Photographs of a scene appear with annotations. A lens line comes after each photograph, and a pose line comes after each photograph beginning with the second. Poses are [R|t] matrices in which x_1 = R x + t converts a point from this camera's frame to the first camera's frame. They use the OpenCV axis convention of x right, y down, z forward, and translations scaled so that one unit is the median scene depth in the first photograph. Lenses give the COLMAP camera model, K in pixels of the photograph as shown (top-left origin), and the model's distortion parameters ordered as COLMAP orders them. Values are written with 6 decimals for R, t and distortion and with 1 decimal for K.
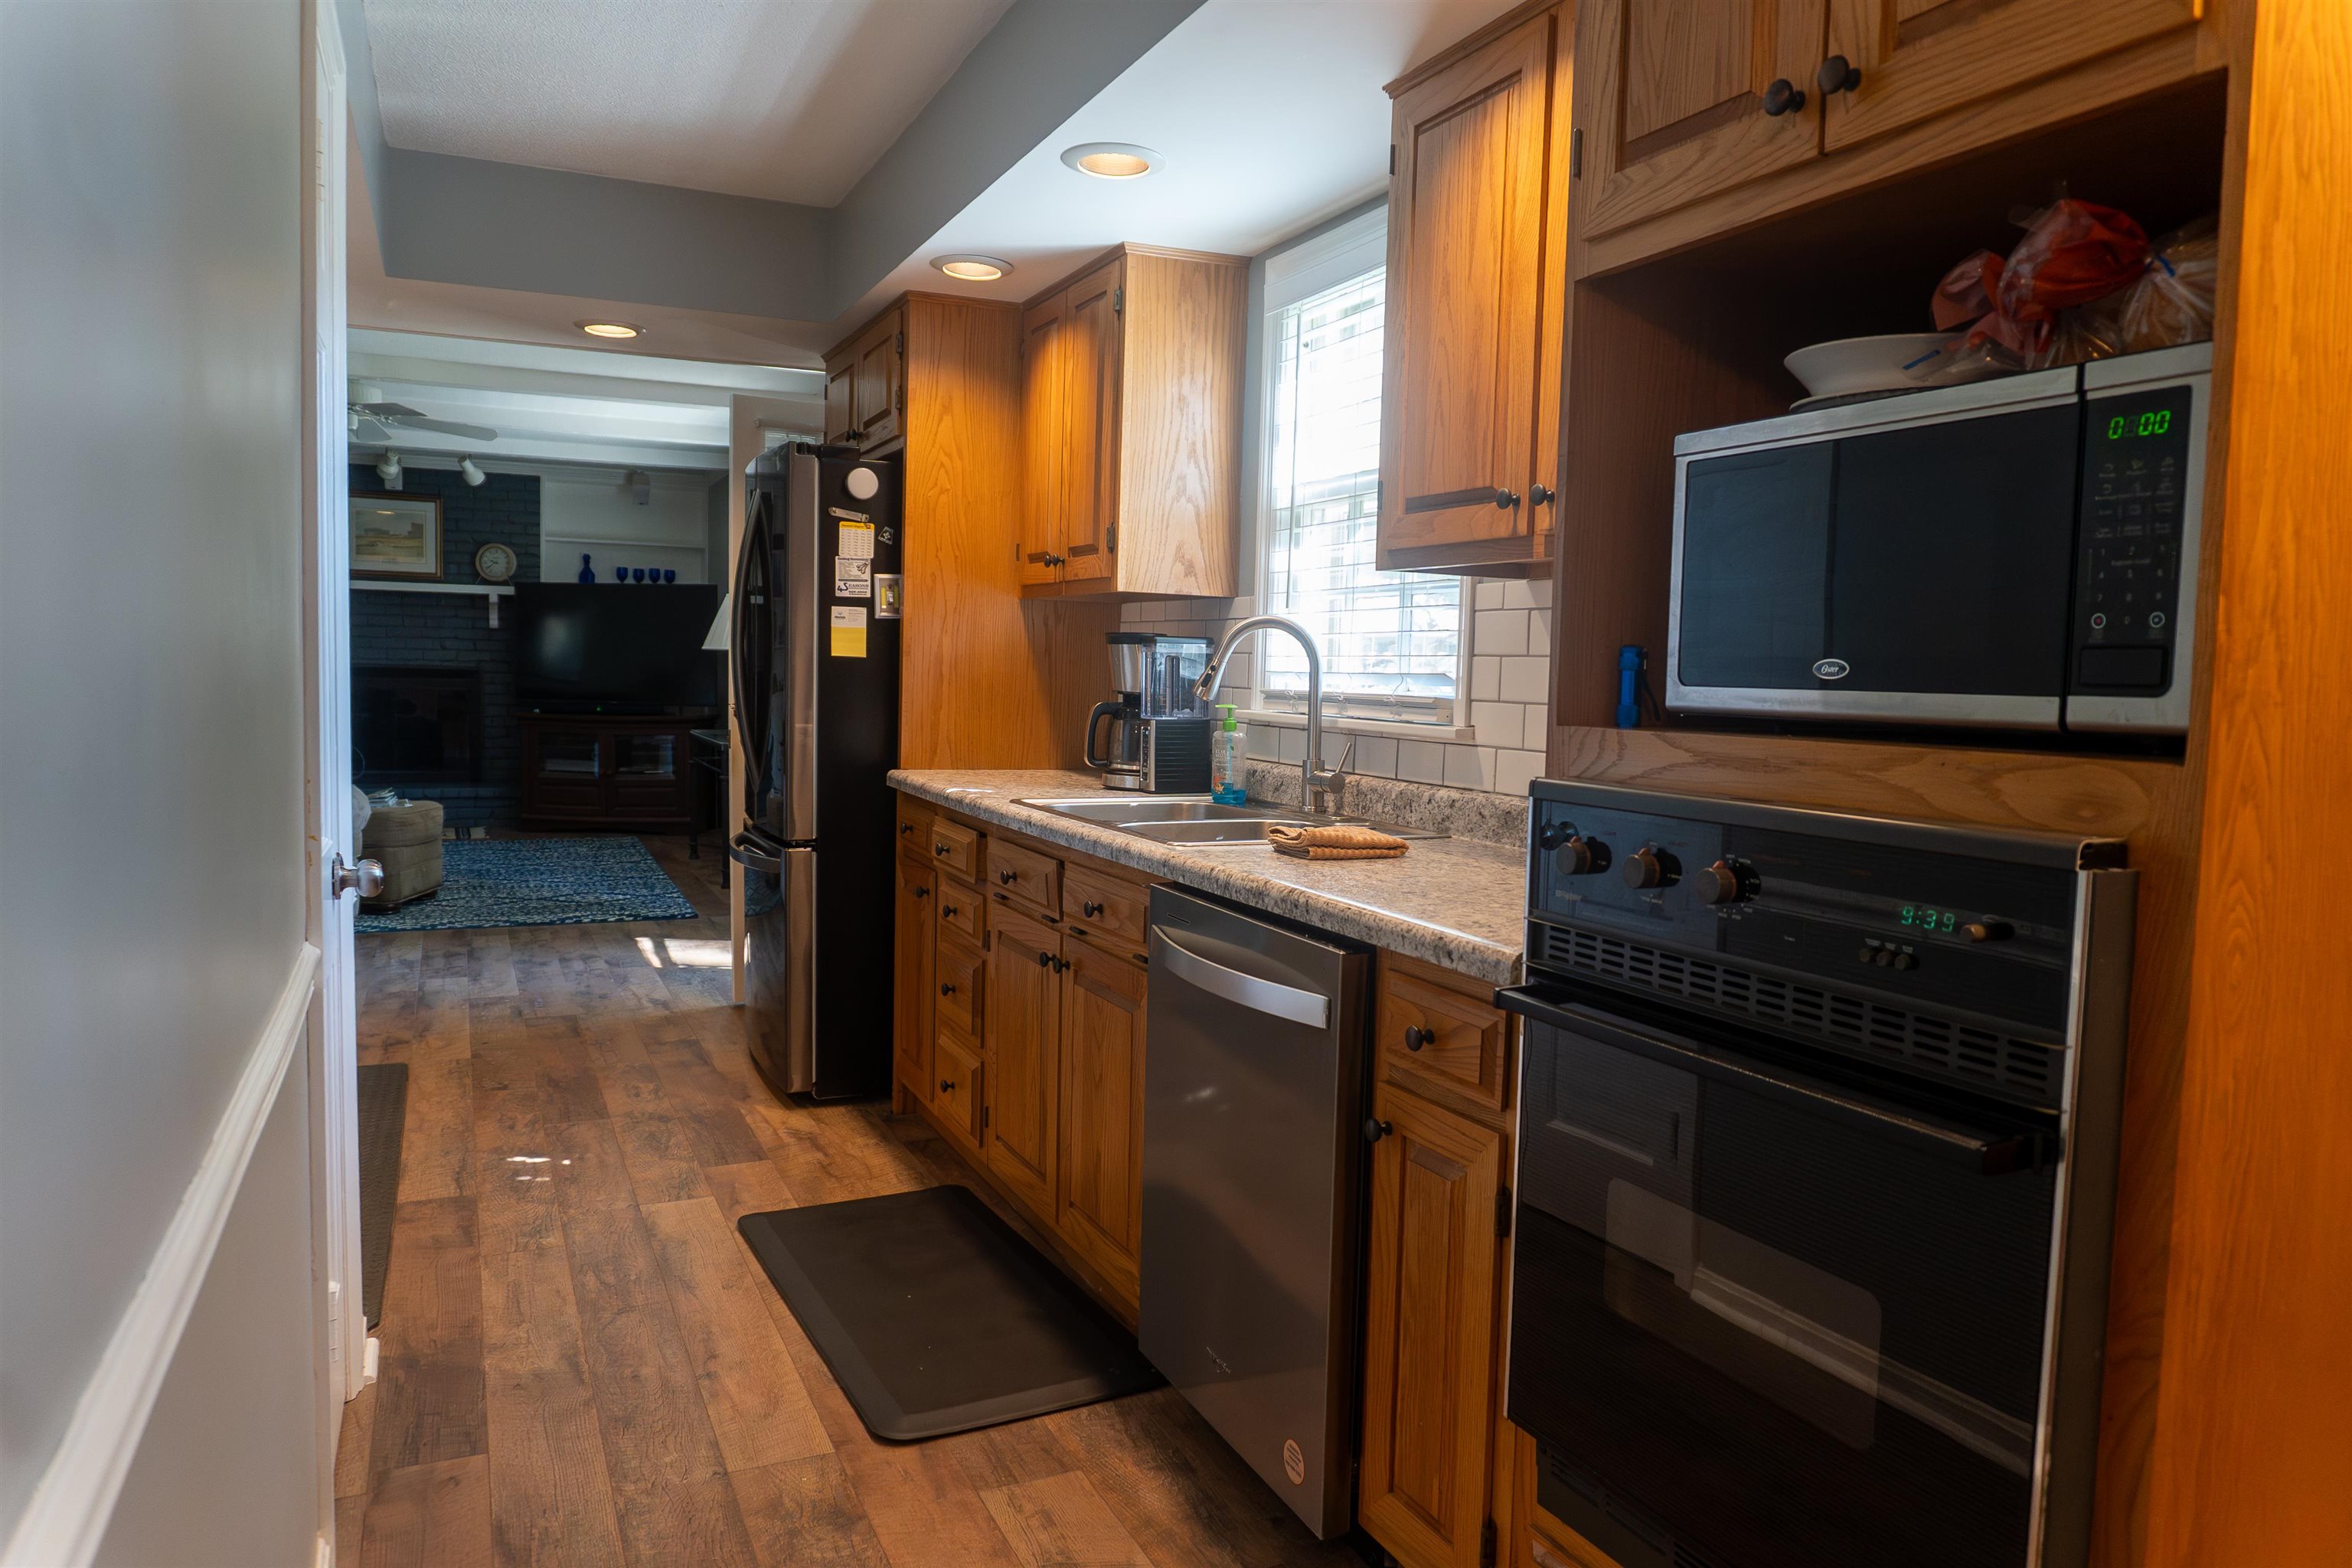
lens RADIAL K [[1530.8, 0, 1176.0], [0, 1530.8, 784.0], [0, 0, 1]] dist [0.000867, -0.000231]
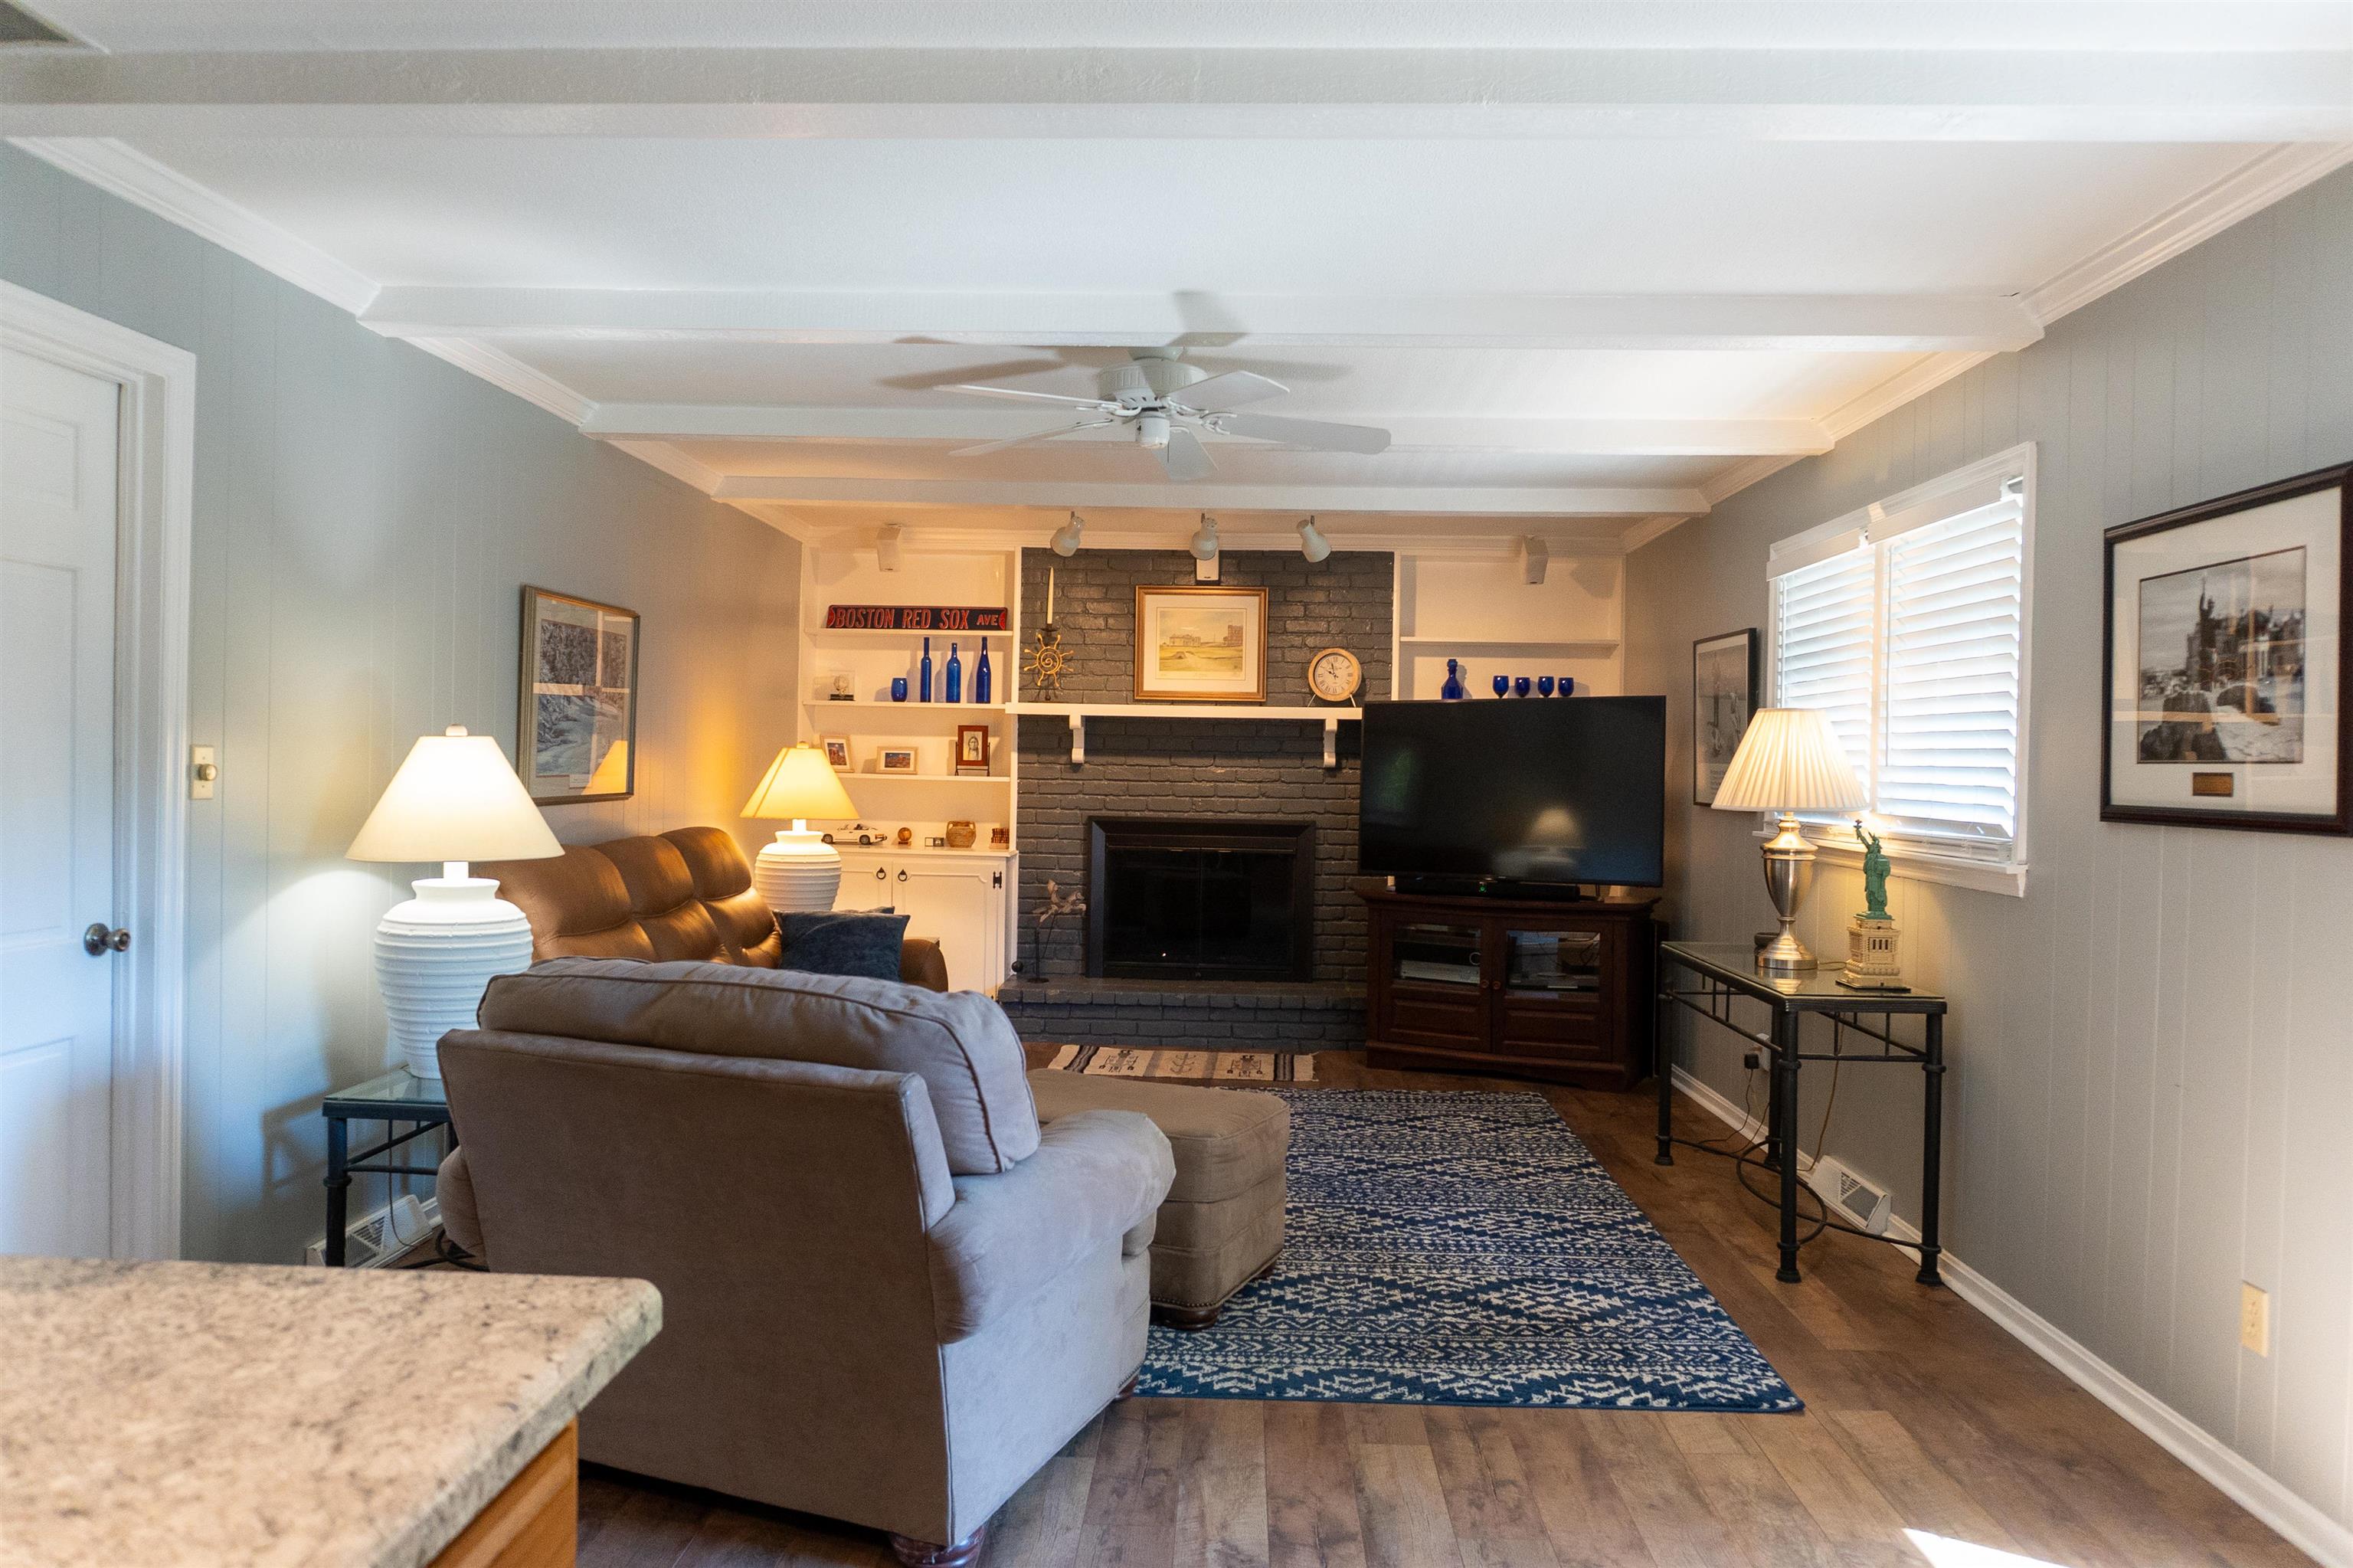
lens RADIAL K [[1531.5, 0, 1176.5], [0, 1531.5, 784.0], [0, 0, 1]] dist [0.000867, -0.000231]
pose [[0.887864, -0.007859, -0.460039, -0.204394], [-0.028889, 0.996929, -0.072786, -0.045102], [0.459198, 0.077915, 0.884910, 0.381445]]
